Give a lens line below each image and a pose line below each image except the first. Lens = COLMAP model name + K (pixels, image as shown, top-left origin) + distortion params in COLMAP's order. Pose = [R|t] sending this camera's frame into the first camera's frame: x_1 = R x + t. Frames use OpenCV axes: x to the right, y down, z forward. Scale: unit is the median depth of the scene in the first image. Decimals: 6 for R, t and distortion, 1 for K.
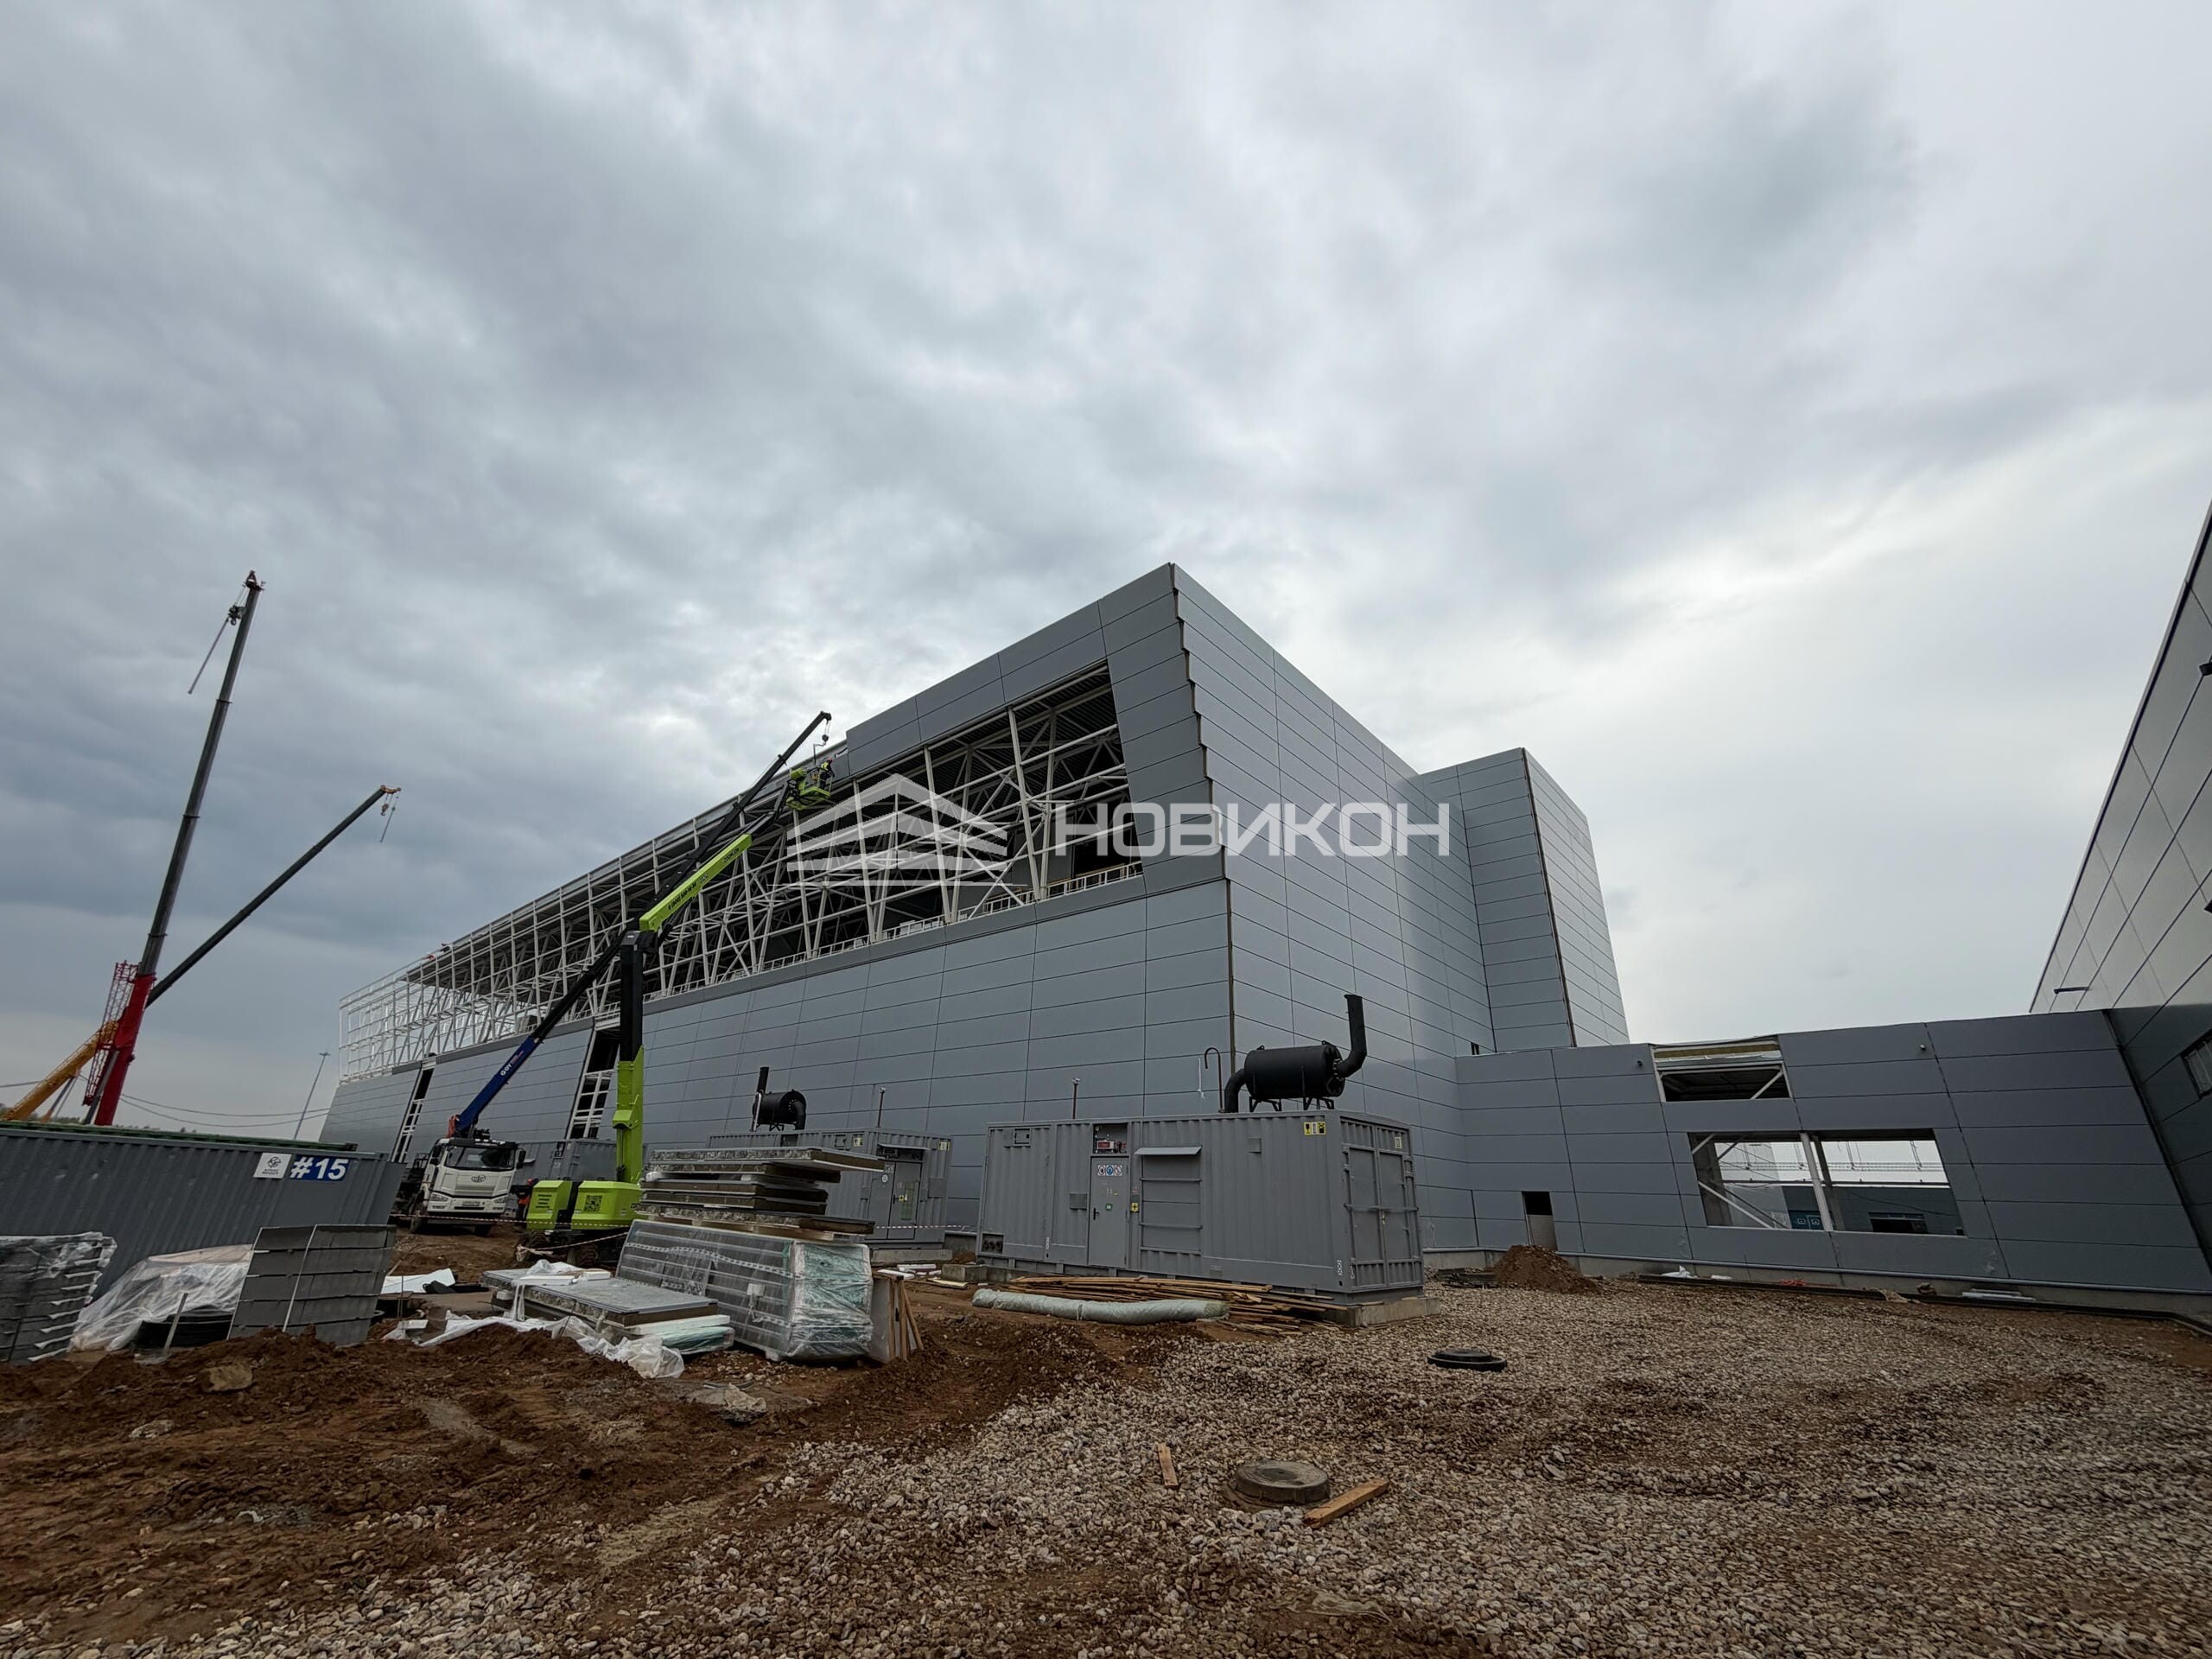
lens RADIAL K [[880.9, 0, 1106.0], [0, 880.9, 829.5], [0, 0, 1]] dist [-0.000463, -0.000065]
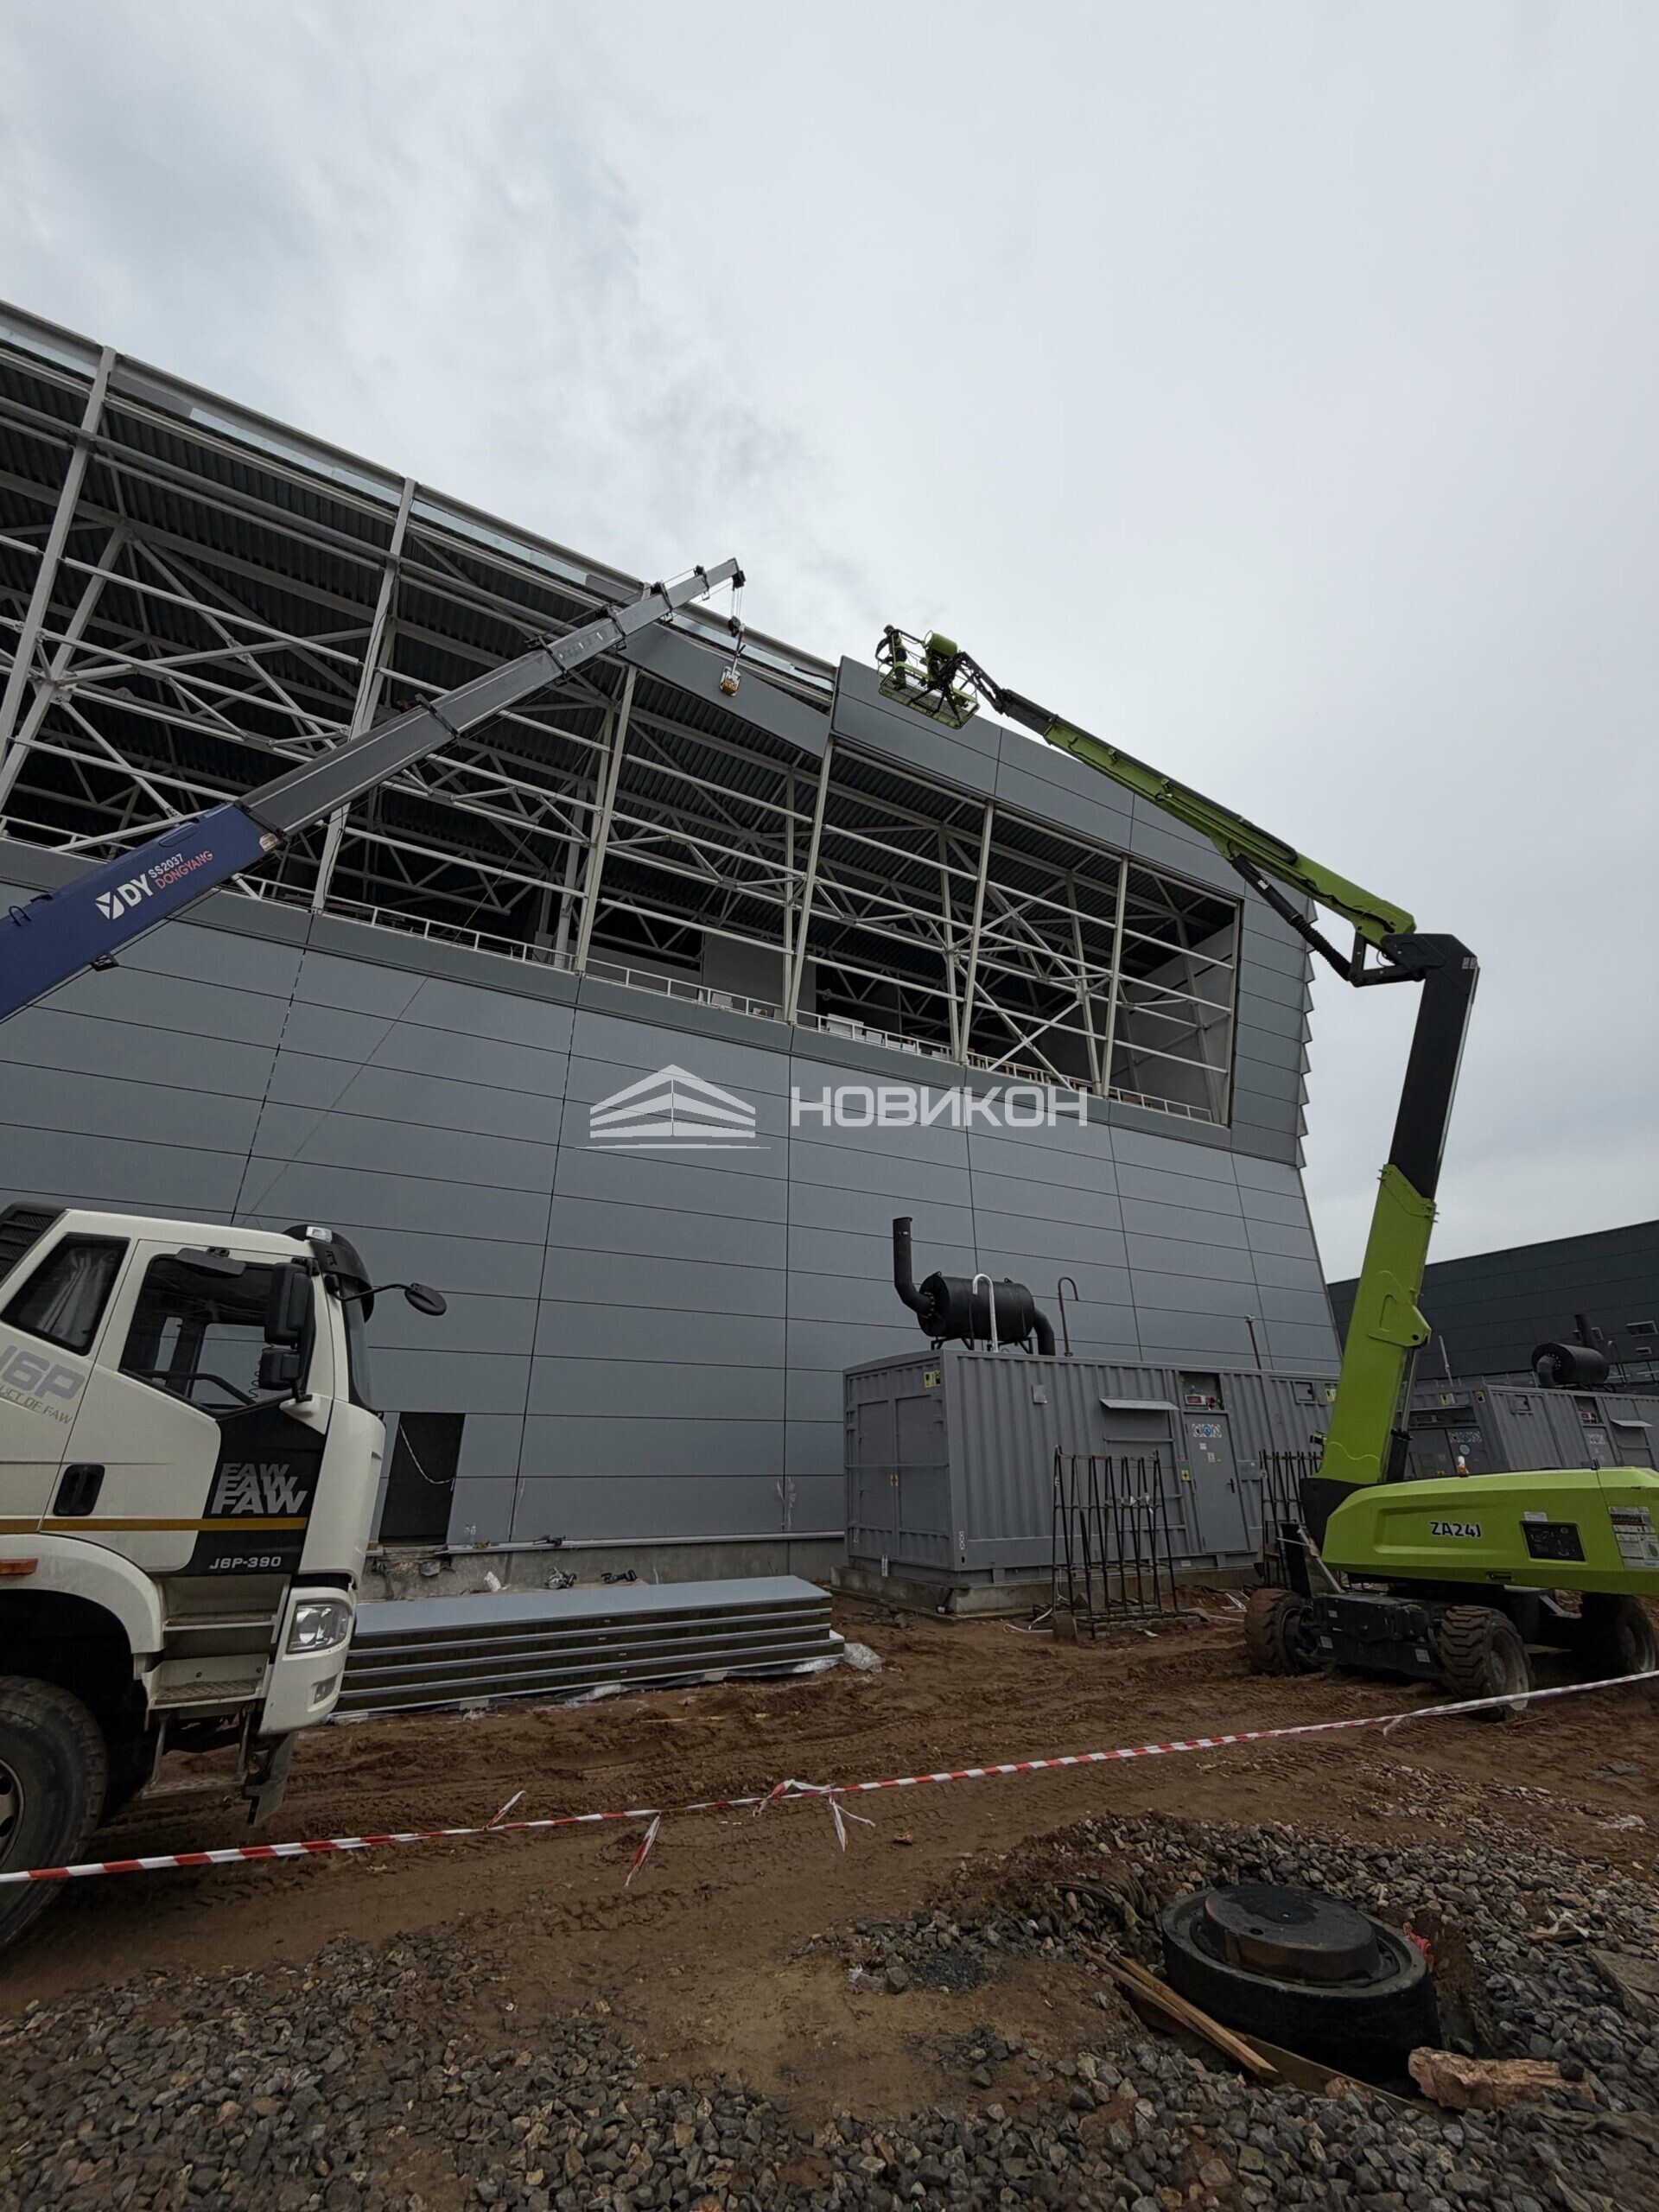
lens RADIAL K [[880.9, 0, 833.9], [0, 880.9, 1092.3], [0, 0, 1]] dist [-0.000463, -0.000065]
pose [[0.369647, 0.326617, 0.869875, -1.081077], [-0.341523, 0.918410, -0.199713, 0.402824], [-0.864131, -0.223259, 0.451035, 1.047276]]
